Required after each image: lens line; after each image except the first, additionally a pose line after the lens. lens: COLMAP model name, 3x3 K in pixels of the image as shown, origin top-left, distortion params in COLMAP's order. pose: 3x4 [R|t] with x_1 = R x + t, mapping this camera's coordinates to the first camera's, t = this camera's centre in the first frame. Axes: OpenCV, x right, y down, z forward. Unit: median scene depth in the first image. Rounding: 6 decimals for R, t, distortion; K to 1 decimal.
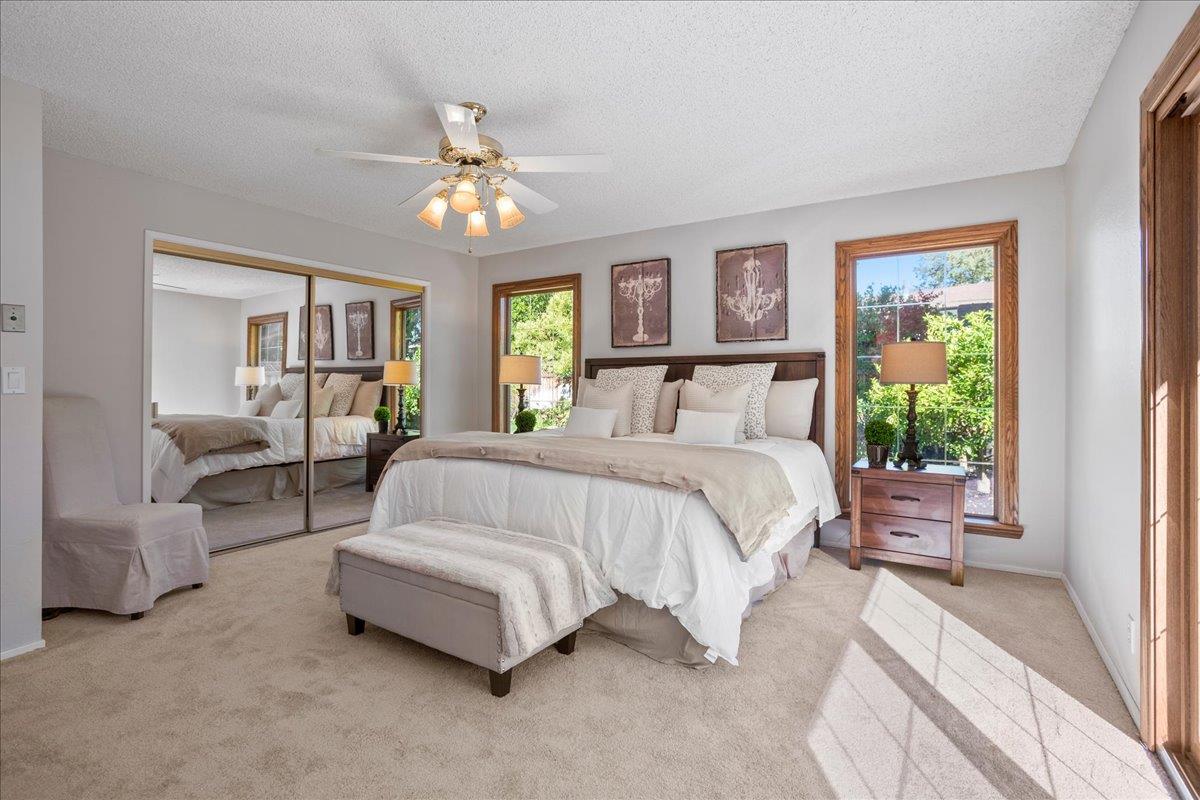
lens RADIAL K [[582.3, 0, 598.8], [0, 582.3, 394.1], [0, 0, 1]] dist [-0.014192, 0.000720]
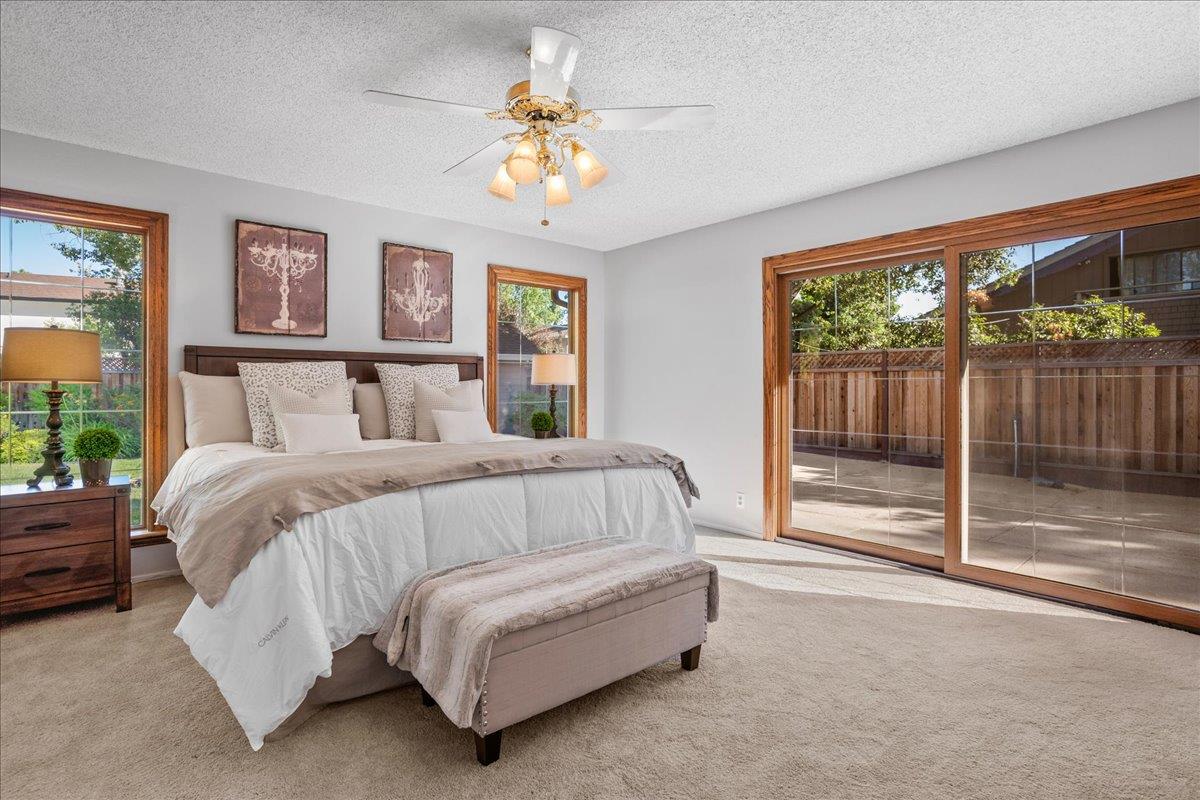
lens RADIAL K [[582.3, 0, 598.9], [0, 582.3, 390.9], [0, 0, 1]] dist [-0.014192, 0.000720]
pose [[0.286493, -0.009485, 0.958035, -0.604012], [0.015630, 0.999864, 0.005225, -0.004970], [-0.957955, 0.013477, 0.286602, 0.406958]]
